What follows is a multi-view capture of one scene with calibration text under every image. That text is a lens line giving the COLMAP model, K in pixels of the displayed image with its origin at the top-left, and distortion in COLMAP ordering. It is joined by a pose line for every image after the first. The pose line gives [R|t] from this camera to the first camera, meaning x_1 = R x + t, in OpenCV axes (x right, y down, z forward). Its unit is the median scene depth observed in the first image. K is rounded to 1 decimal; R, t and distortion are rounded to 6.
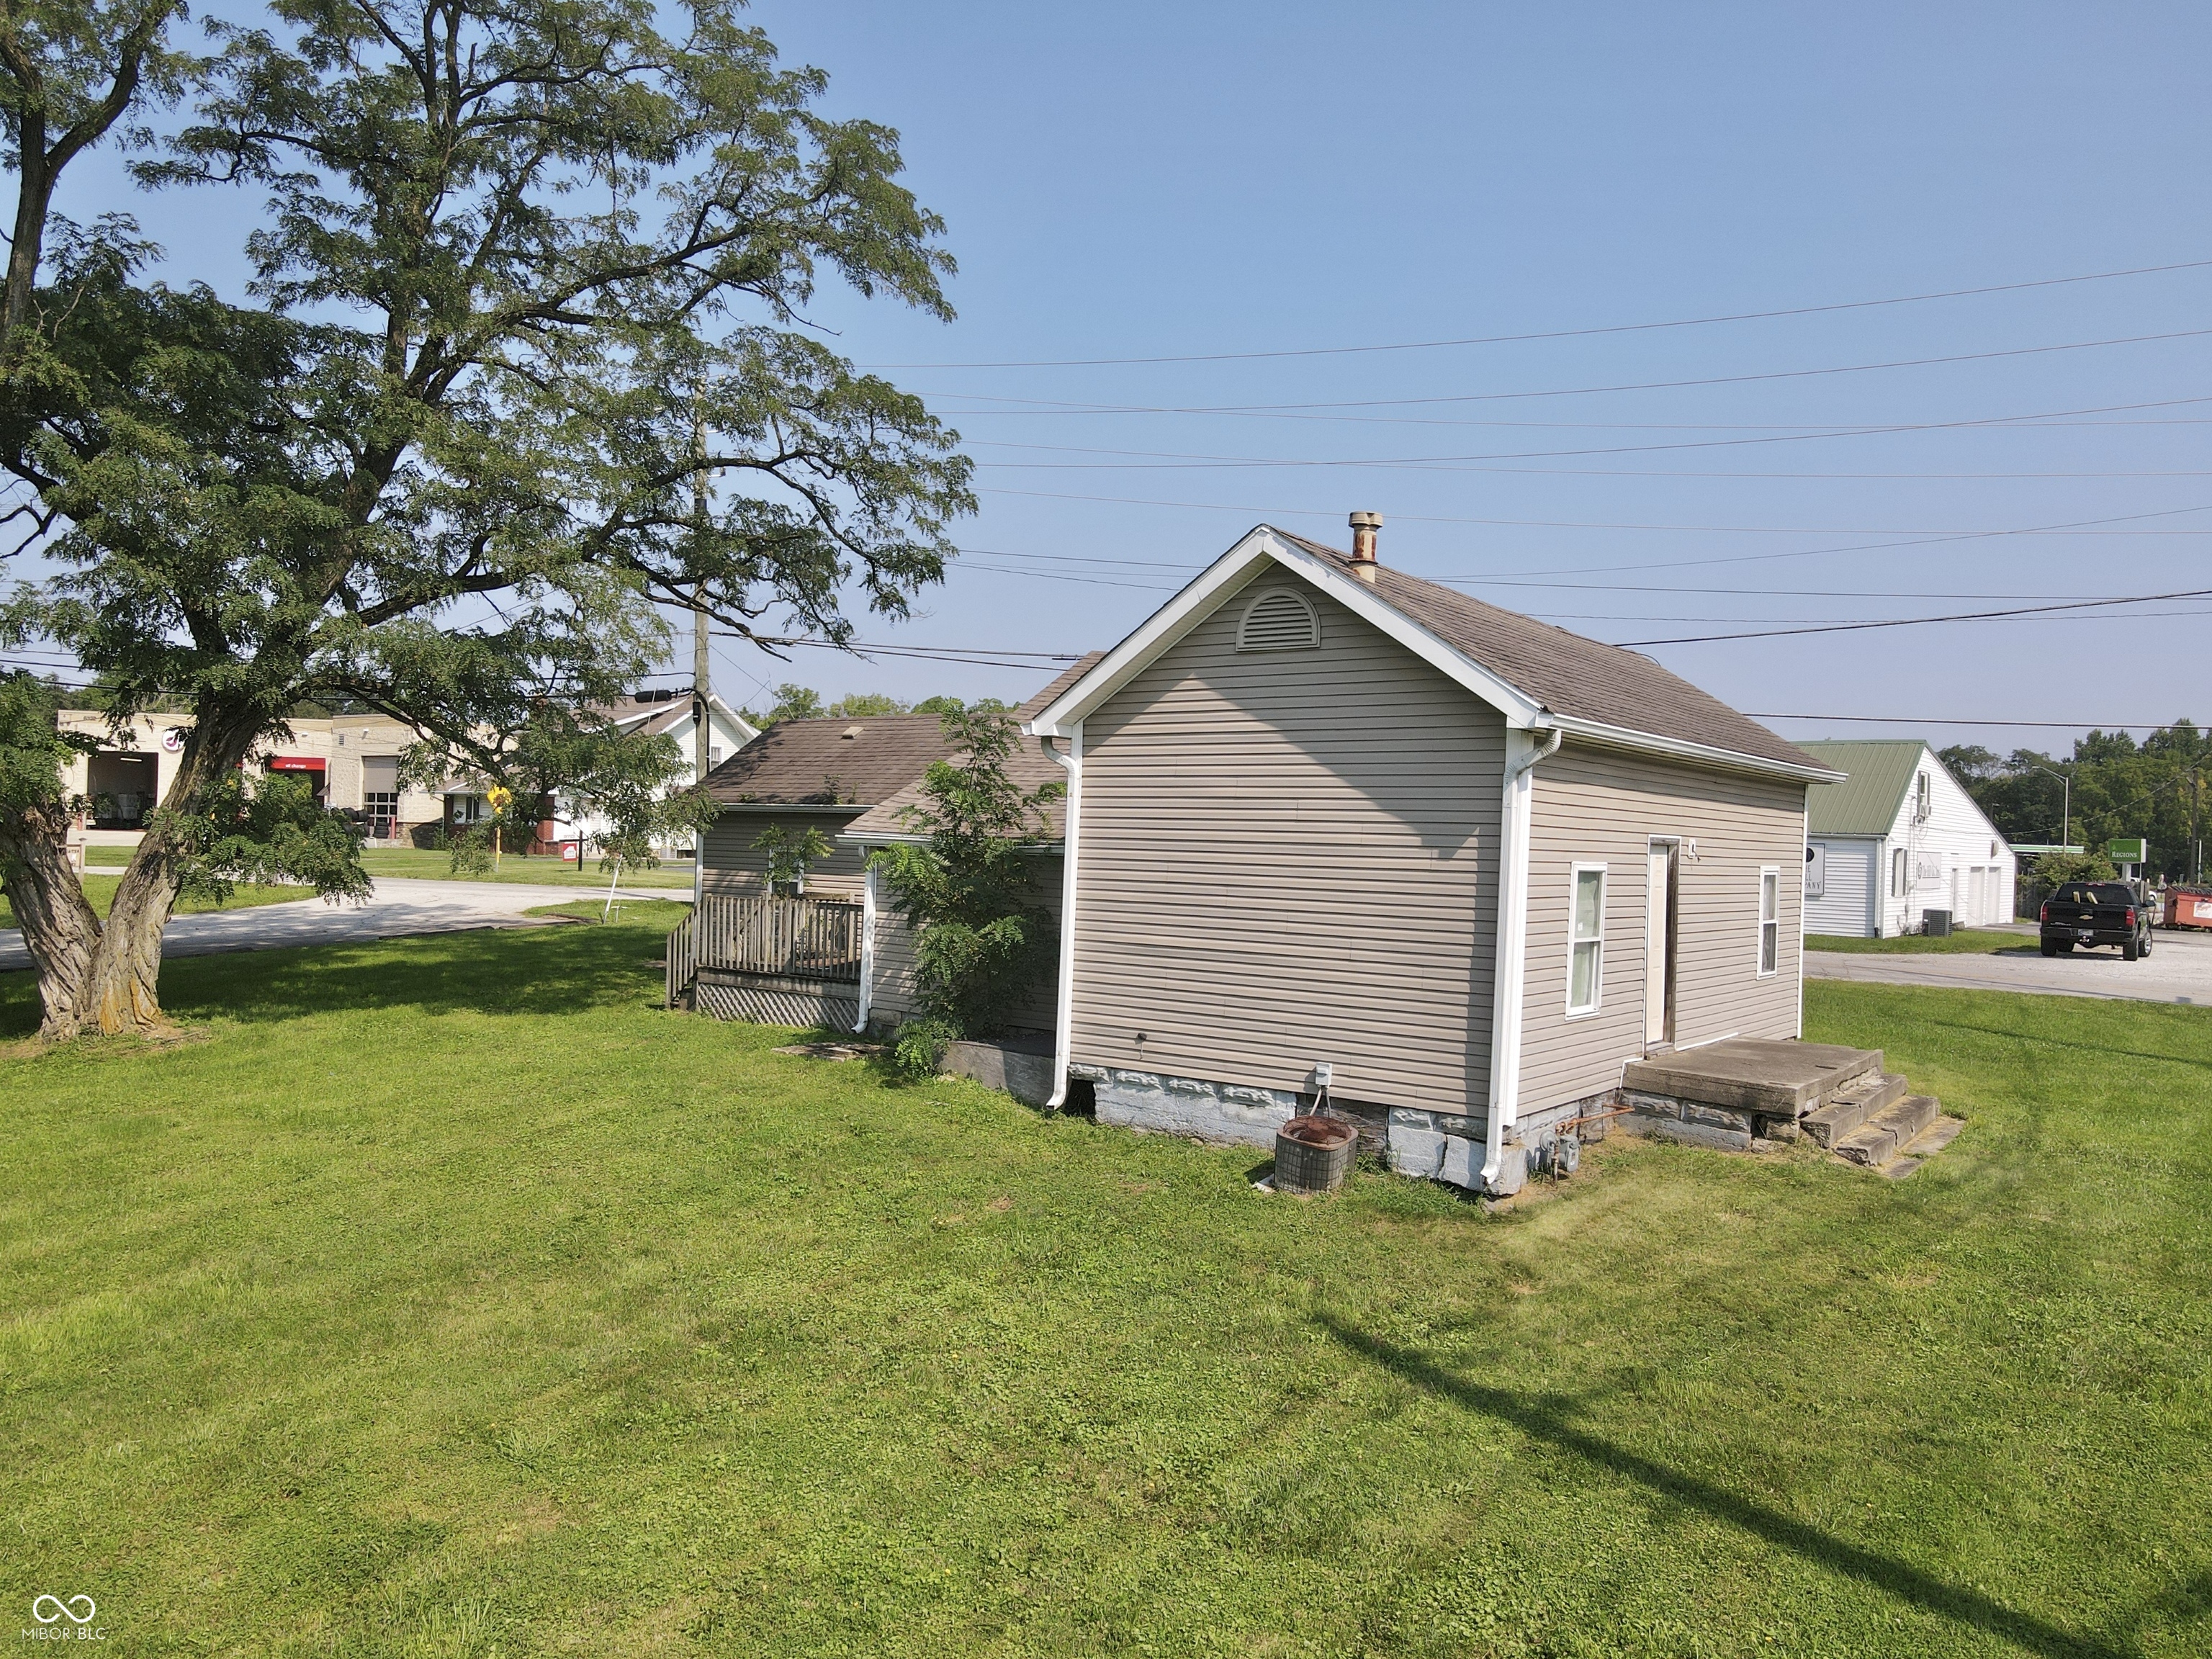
lens RADIAL K [[1650.8, 0, 1049.4], [0, 1650.8, 824.0], [0, 0, 1]] dist [-0.001111, -0.000688]
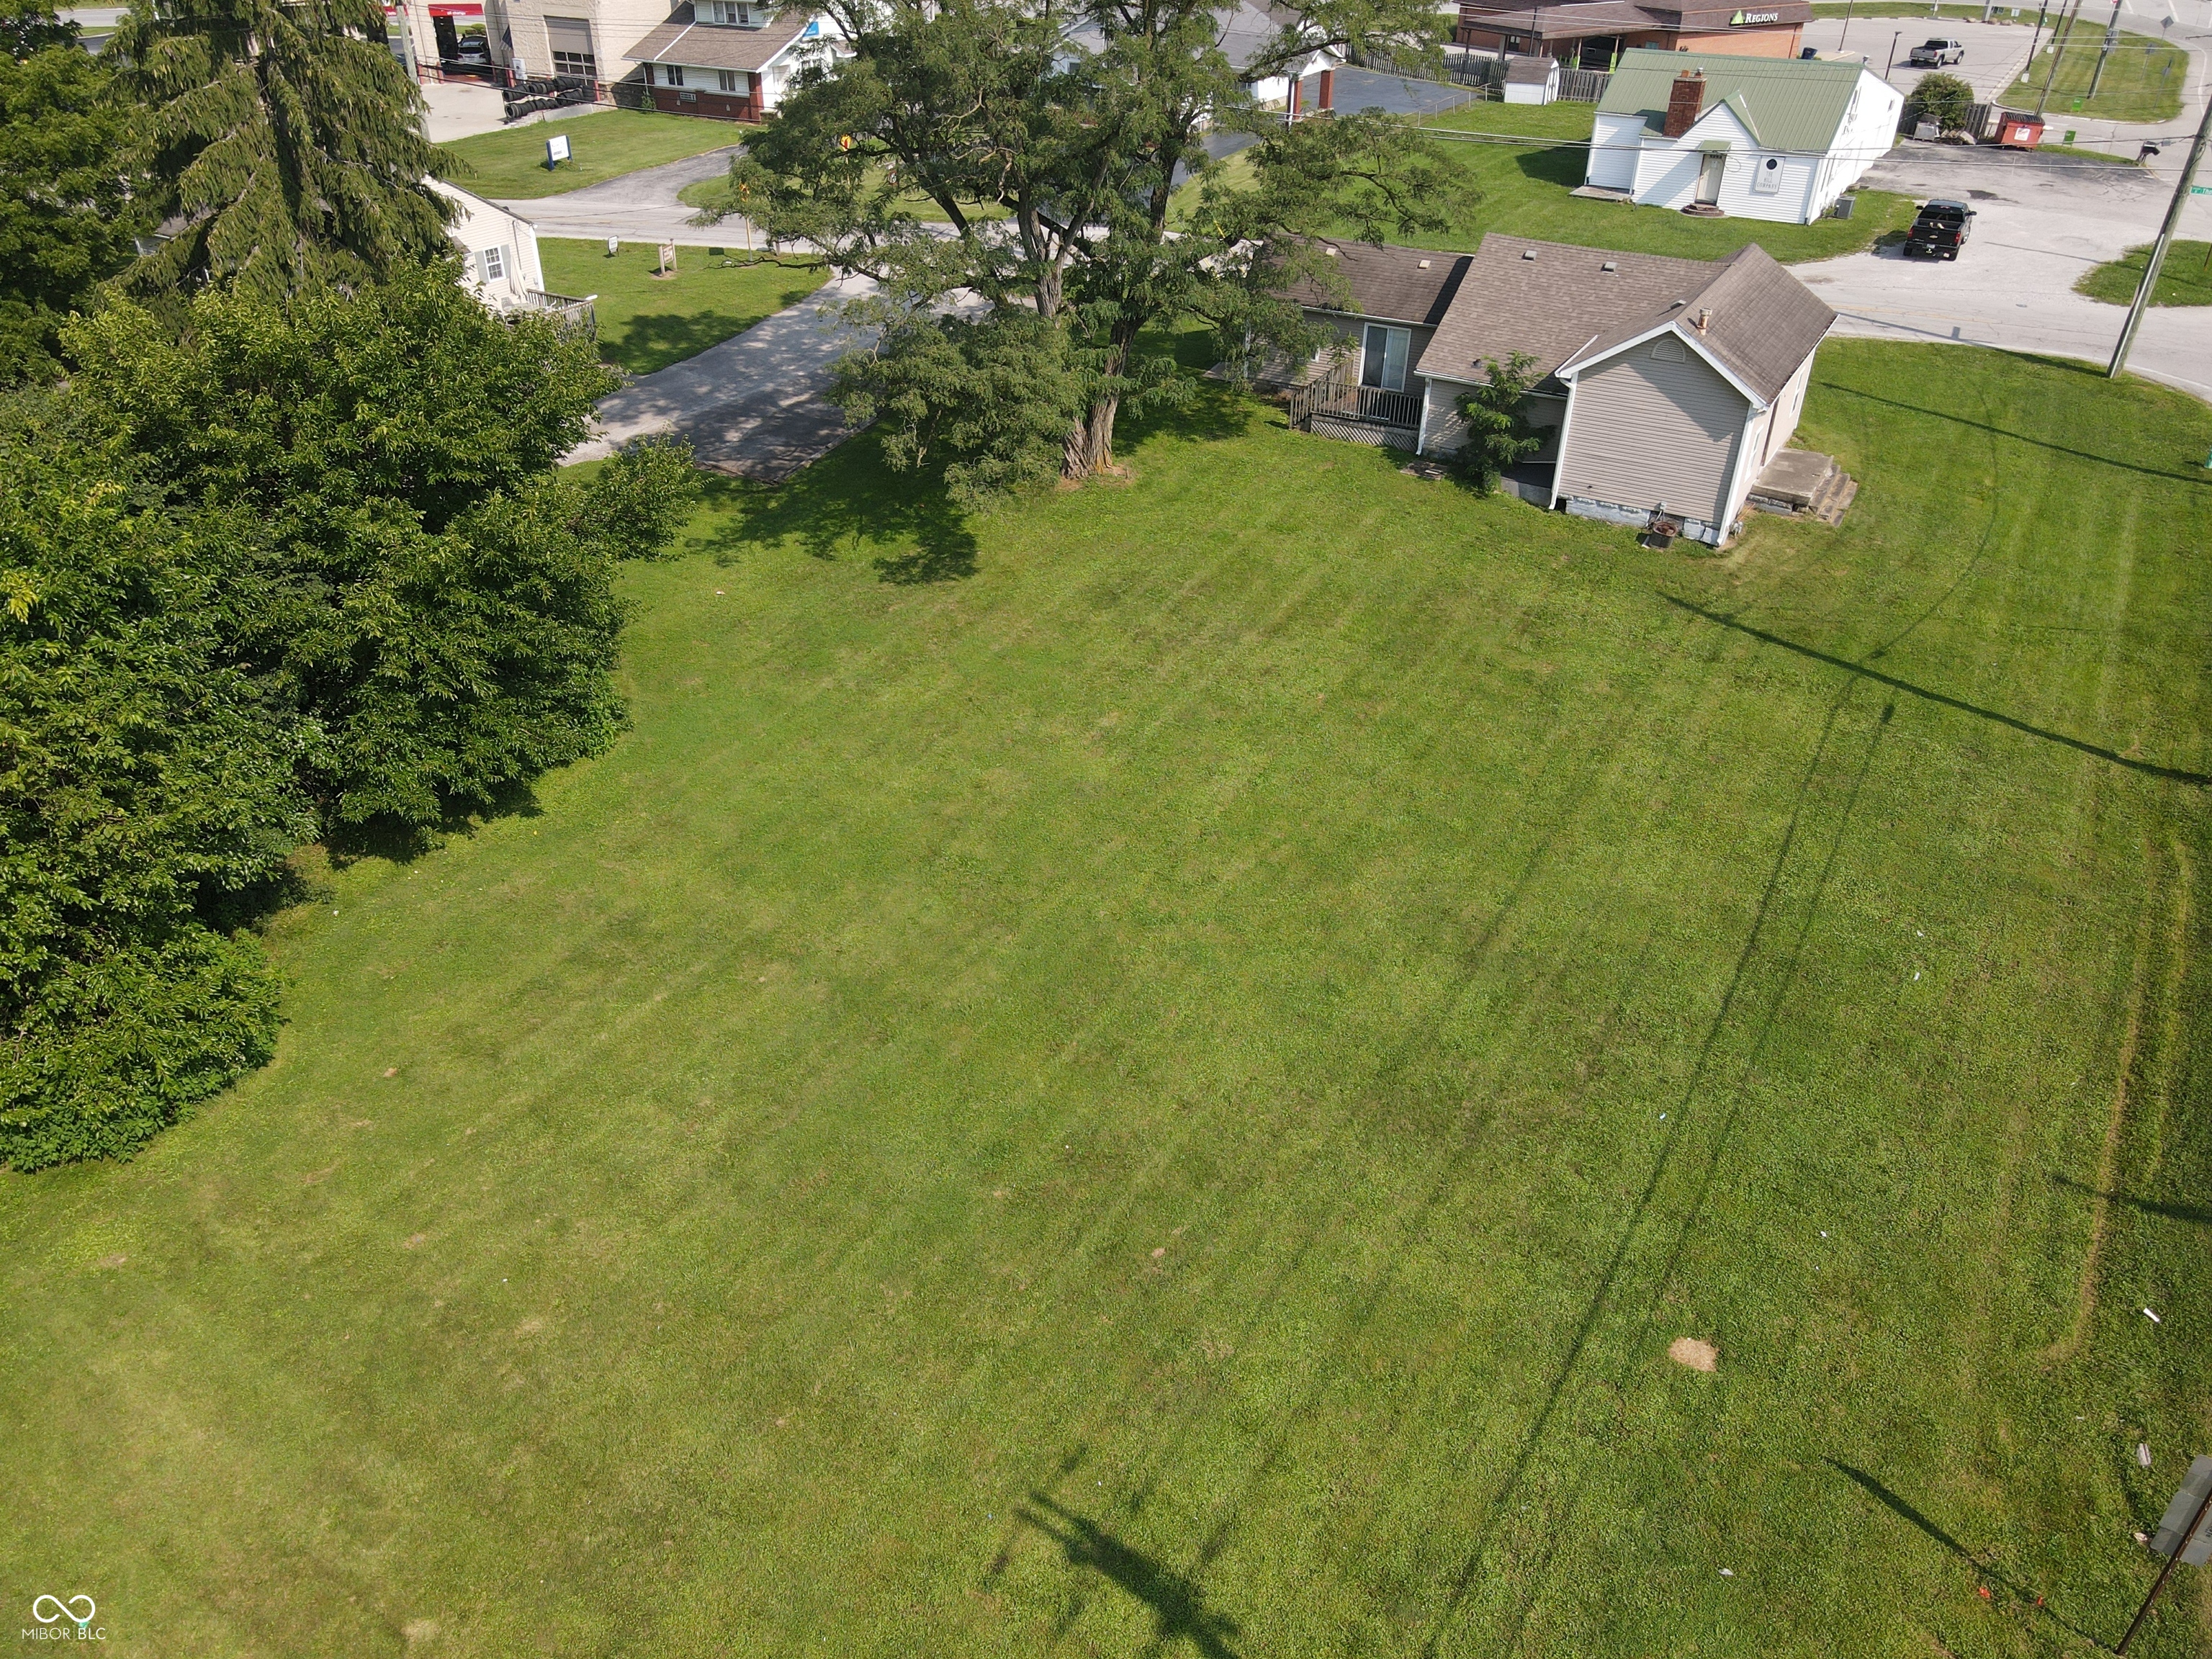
lens RADIAL K [[1626.9, 0, 1082.5], [0, 1626.9, 830.8], [0, 0, 1]] dist [0.004889, 0.024111]
pose [[0.991685, -0.089265, 0.092693, -1.053225], [0.025537, 0.842481, 0.538121, -0.846687], [-0.126127, -0.531280, 0.837755, -1.456860]]
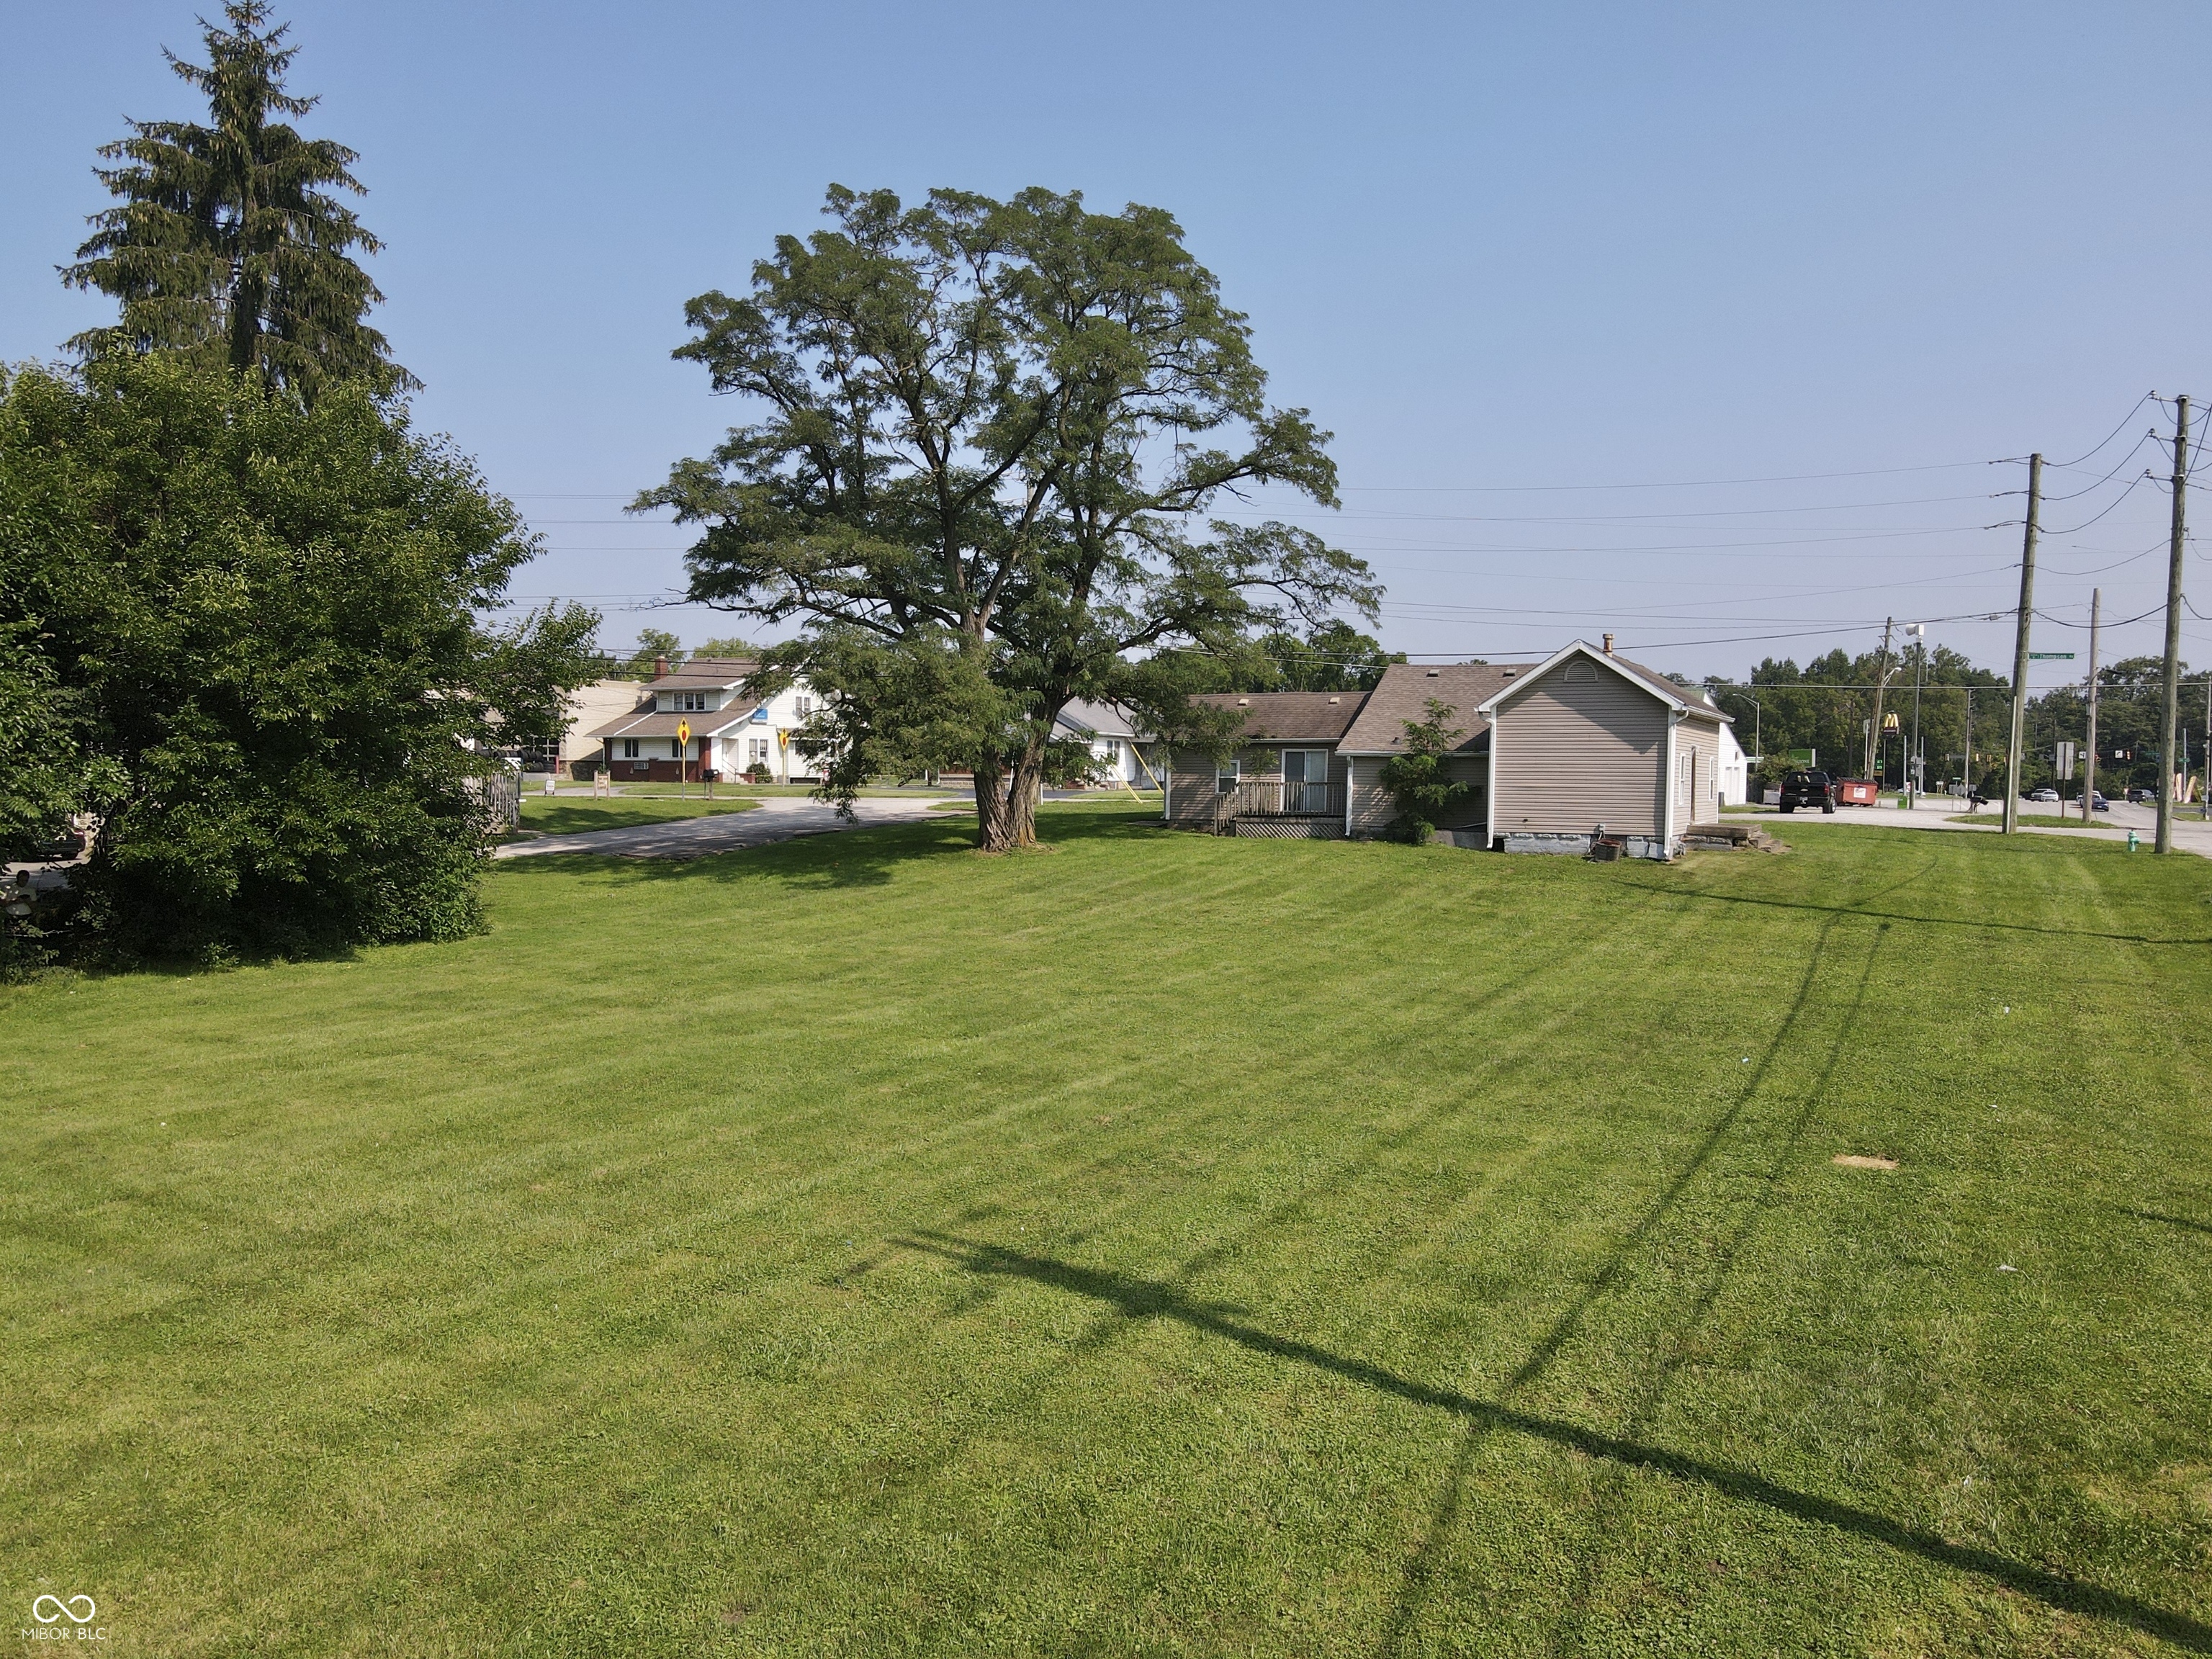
lens RADIAL K [[1626.9, 0, 1082.5], [0, 1626.9, 830.8], [0, 0, 1]] dist [0.004889, 0.024111]
pose [[0.985180, -0.027411, 0.169317, -1.070365], [0.019456, 0.998635, 0.048466, -0.000419], [-0.170414, -0.044454, 0.984369, -1.471340]]
